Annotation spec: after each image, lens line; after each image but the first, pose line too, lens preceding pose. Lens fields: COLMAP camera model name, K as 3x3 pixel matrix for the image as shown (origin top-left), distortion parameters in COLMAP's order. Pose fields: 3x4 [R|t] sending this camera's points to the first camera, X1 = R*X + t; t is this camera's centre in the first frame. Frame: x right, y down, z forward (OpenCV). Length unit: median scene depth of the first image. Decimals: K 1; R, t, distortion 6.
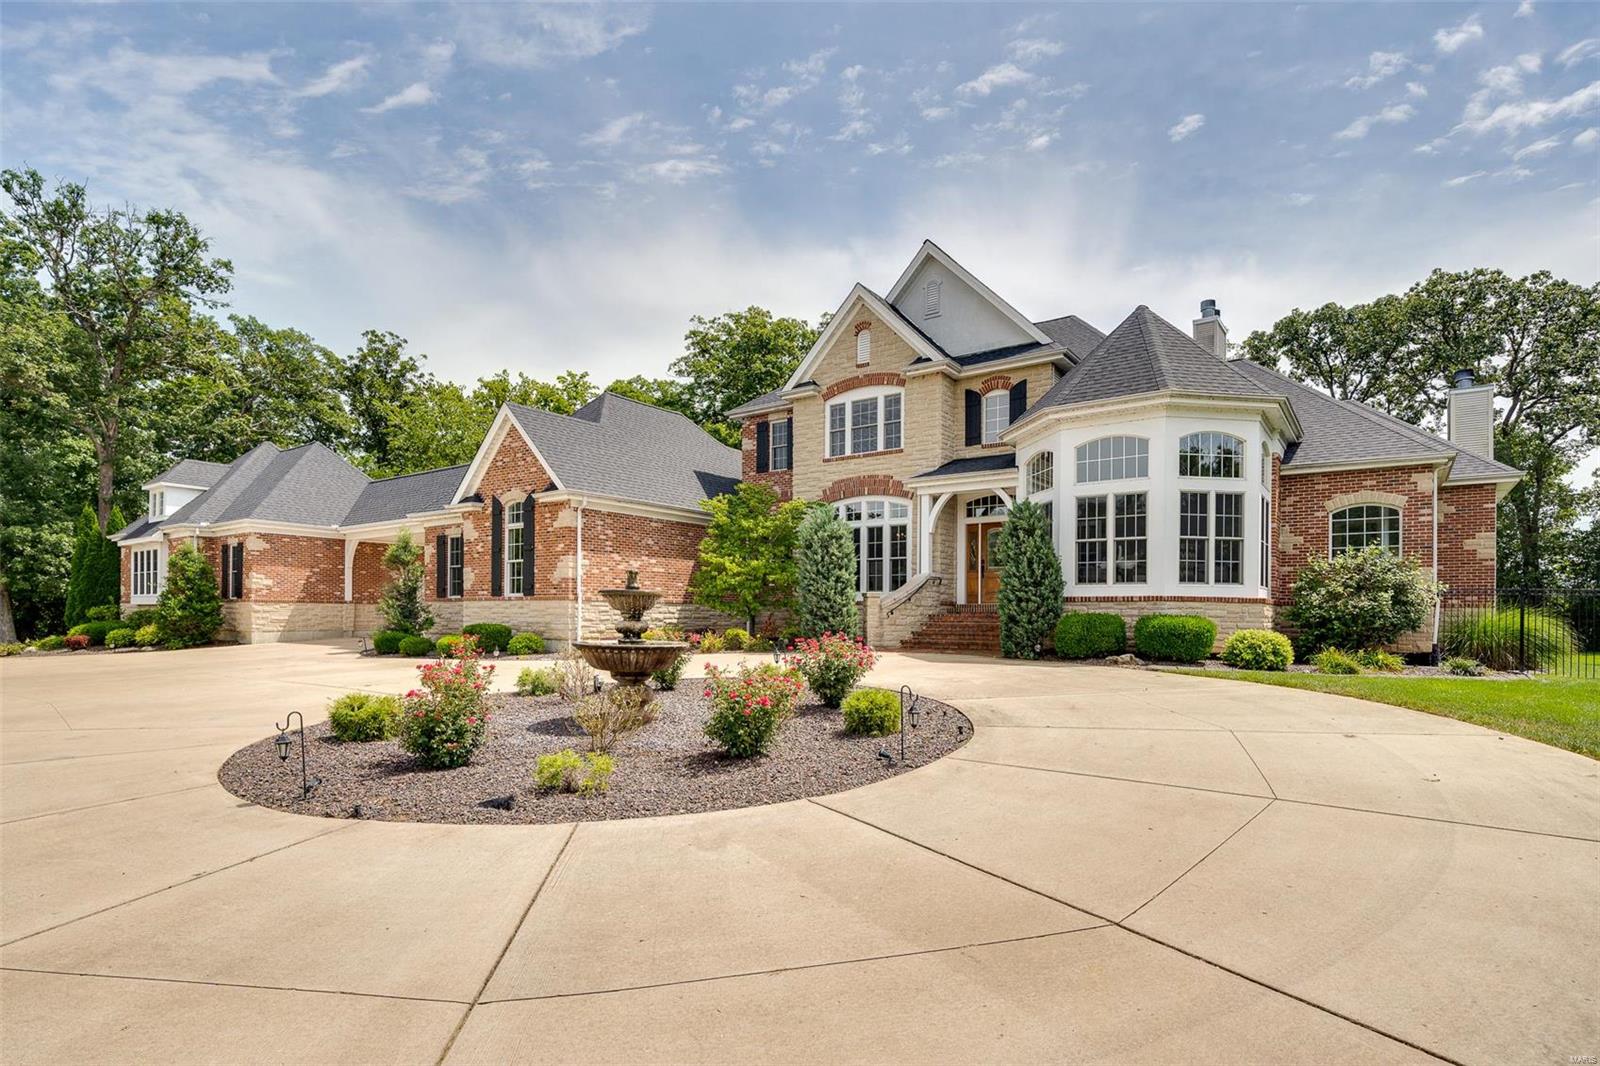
lens RADIAL K [[837.4, 0, 762.1], [0, 837.4, 612.7], [0, 0, 1]] dist [0.001394, 0.000977]
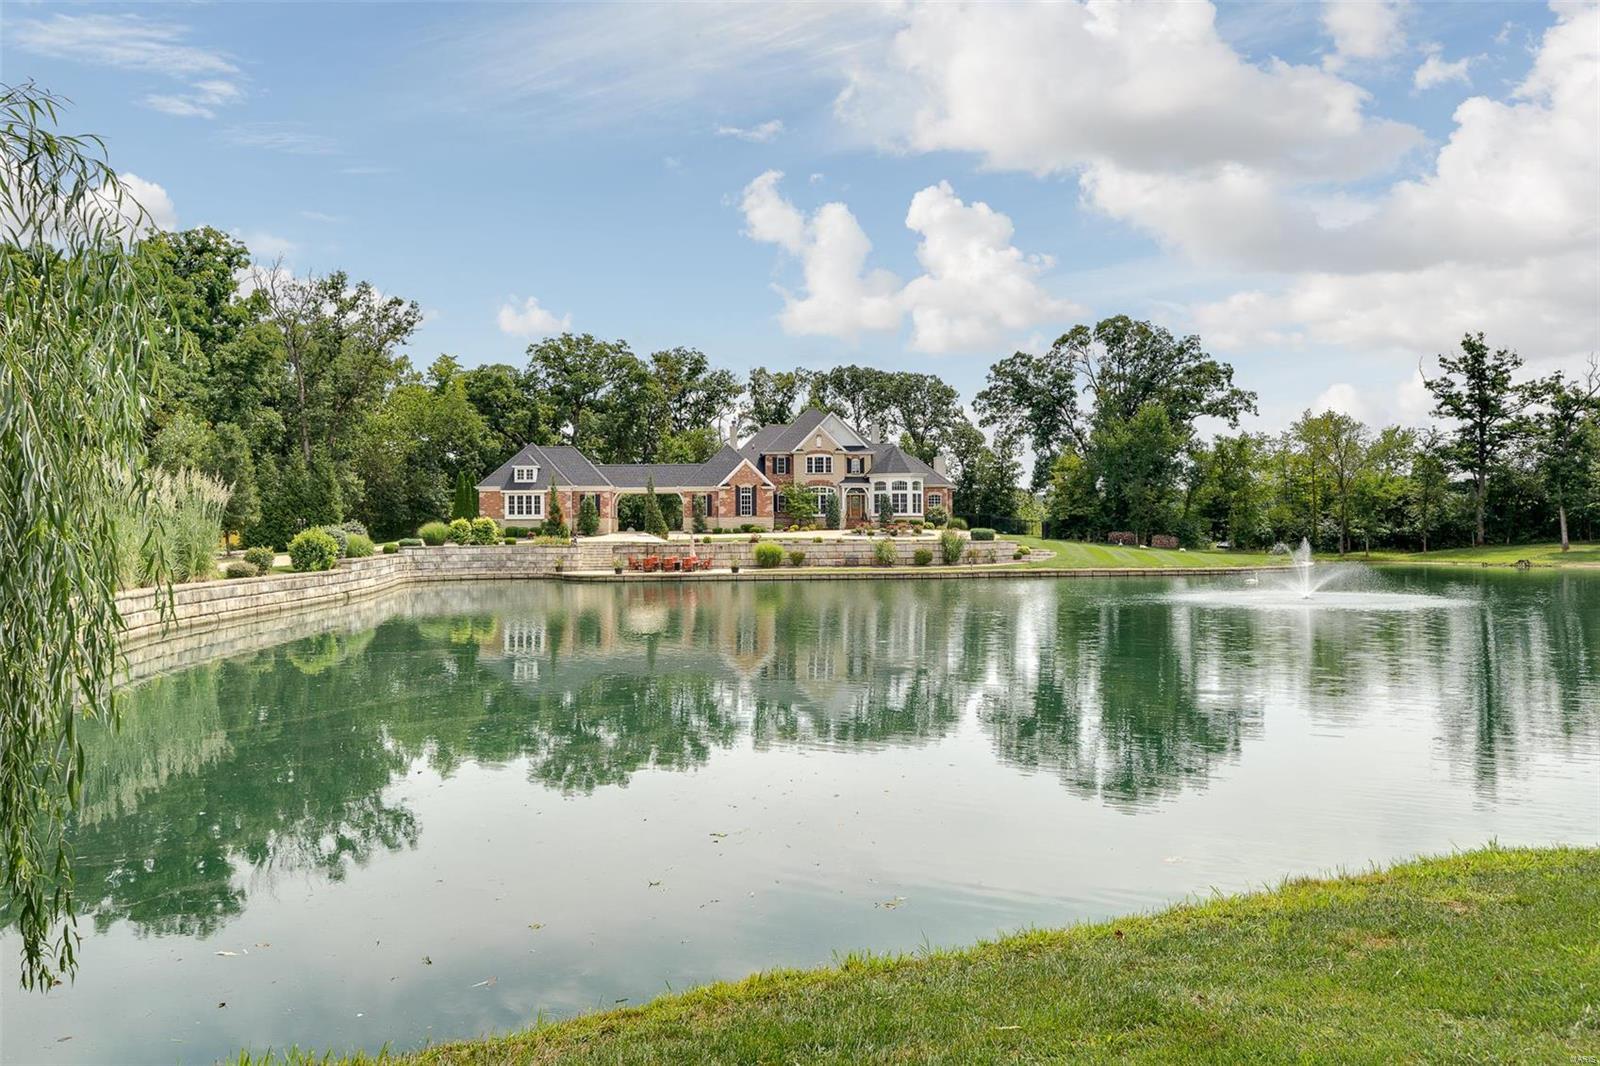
lens RADIAL K [[1134.4, 0, 785.0], [0, 1134.4, 525.7], [0, 0, 1]] dist [0.000827, 0.006997]
pose [[0.776266, -0.009821, 0.630328, -3.079538], [0.010168, 0.999944, 0.003057, 0.007645], [-0.630323, 0.004037, 0.776323, -2.645329]]
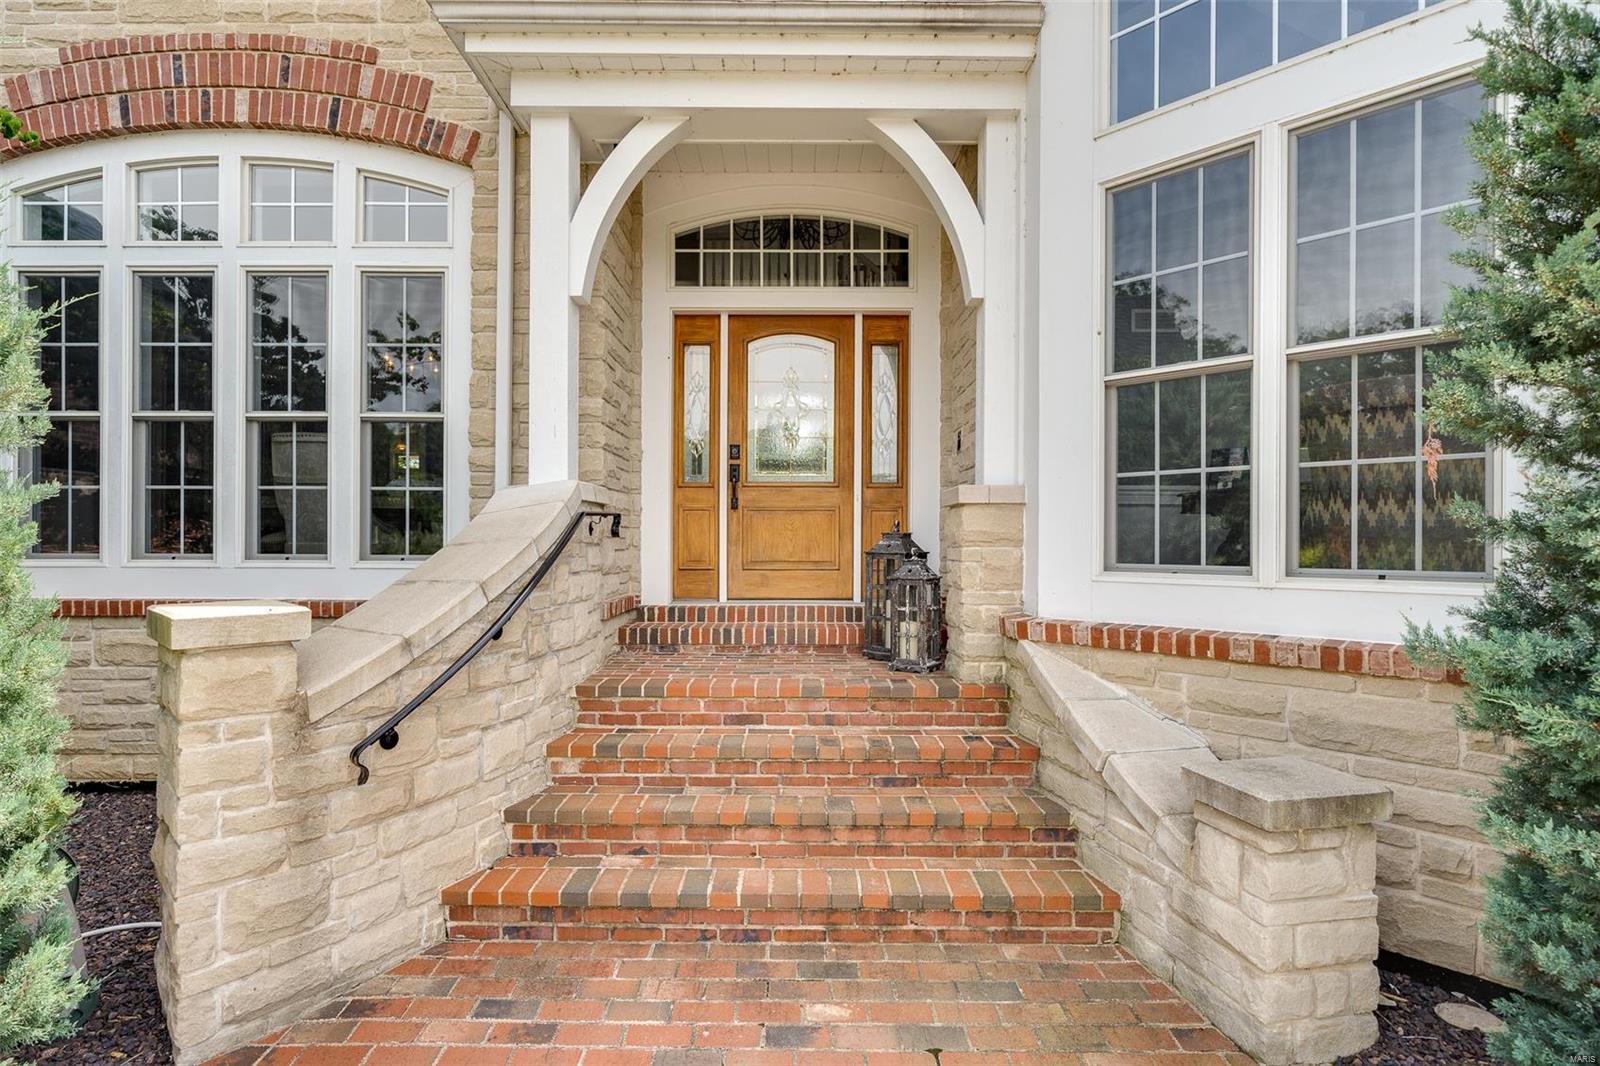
lens RADIAL K [[837.4, 0, 809.0], [0, 837.4, 535.5], [0, 0, 1]] dist [0.001394, 0.000977]
pose [[0.793074, 0.000011, 0.609125, 0.114782], [0.001118, 0.999998, -0.001474, -0.032916], [-0.609124, 0.001850, 0.793073, 0.776138]]
